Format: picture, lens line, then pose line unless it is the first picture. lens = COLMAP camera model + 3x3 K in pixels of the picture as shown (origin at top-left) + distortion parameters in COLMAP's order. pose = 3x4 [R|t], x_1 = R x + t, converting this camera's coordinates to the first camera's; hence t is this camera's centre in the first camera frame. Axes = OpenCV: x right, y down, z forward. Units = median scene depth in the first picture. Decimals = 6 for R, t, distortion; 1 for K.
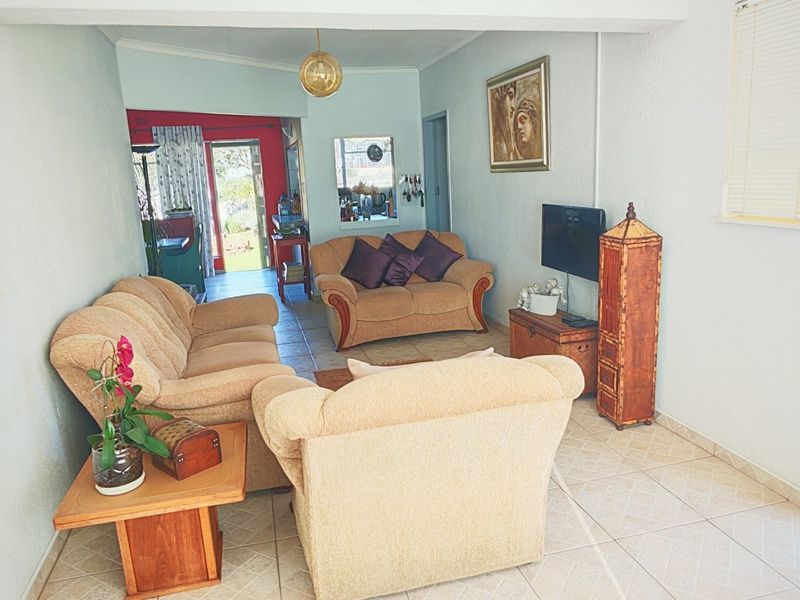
lens RADIAL K [[601.0, 0, 400.9], [0, 601.0, 299.8], [0, 0, 1]] dist [-0.021825, 0.008680]
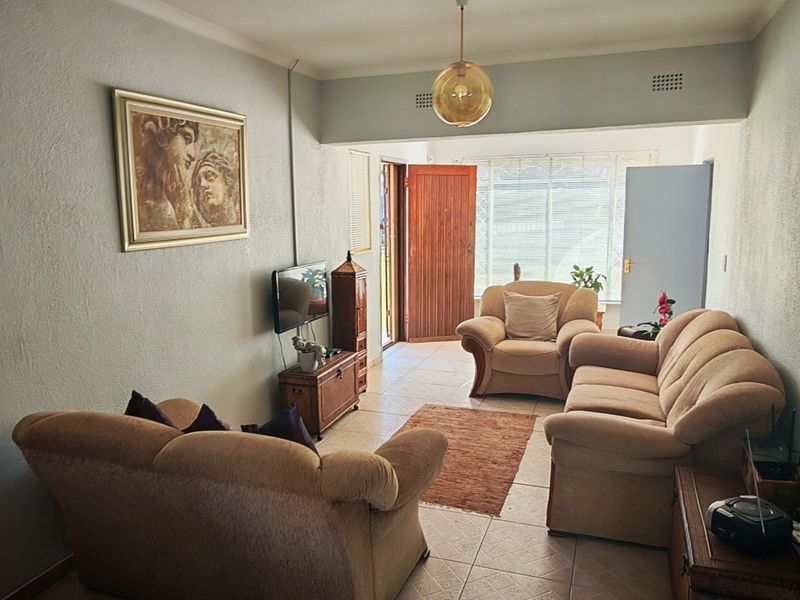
lens RADIAL K [[601.0, 0, 399.7], [0, 601.0, 296.5], [0, 0, 1]] dist [-0.021825, 0.008680]
pose [[-0.815524, -0.034696, 0.577682, -0.433260], [0.168263, 0.940863, 0.294049, -0.332547], [-0.553722, 0.337006, -0.761458, 1.467636]]
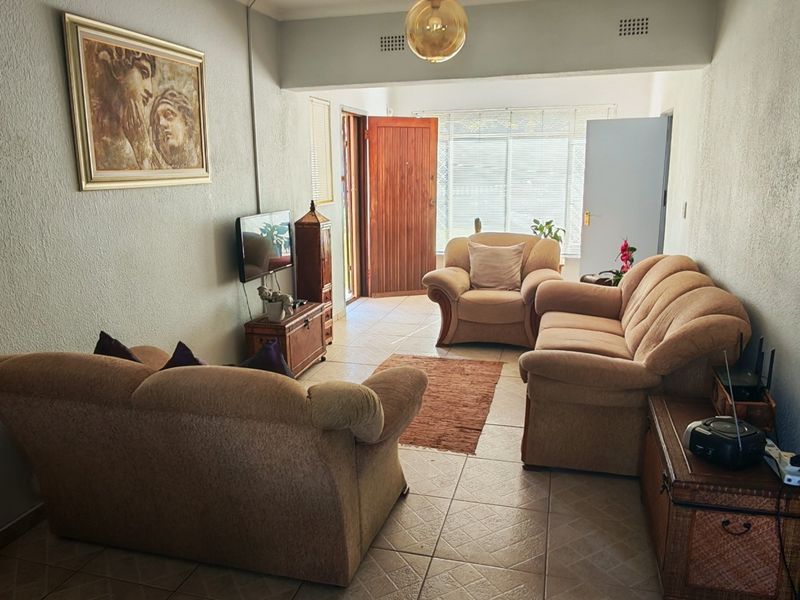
lens RADIAL K [[601.0, 0, 400.0], [0, 601.0, 297.0], [0, 0, 1]] dist [-0.021825, 0.008680]
pose [[-0.858890, -0.056842, 0.508996, -0.410183], [0.153434, 0.919619, 0.361606, -0.309548], [-0.488636, 0.388677, -0.781131, 1.481771]]
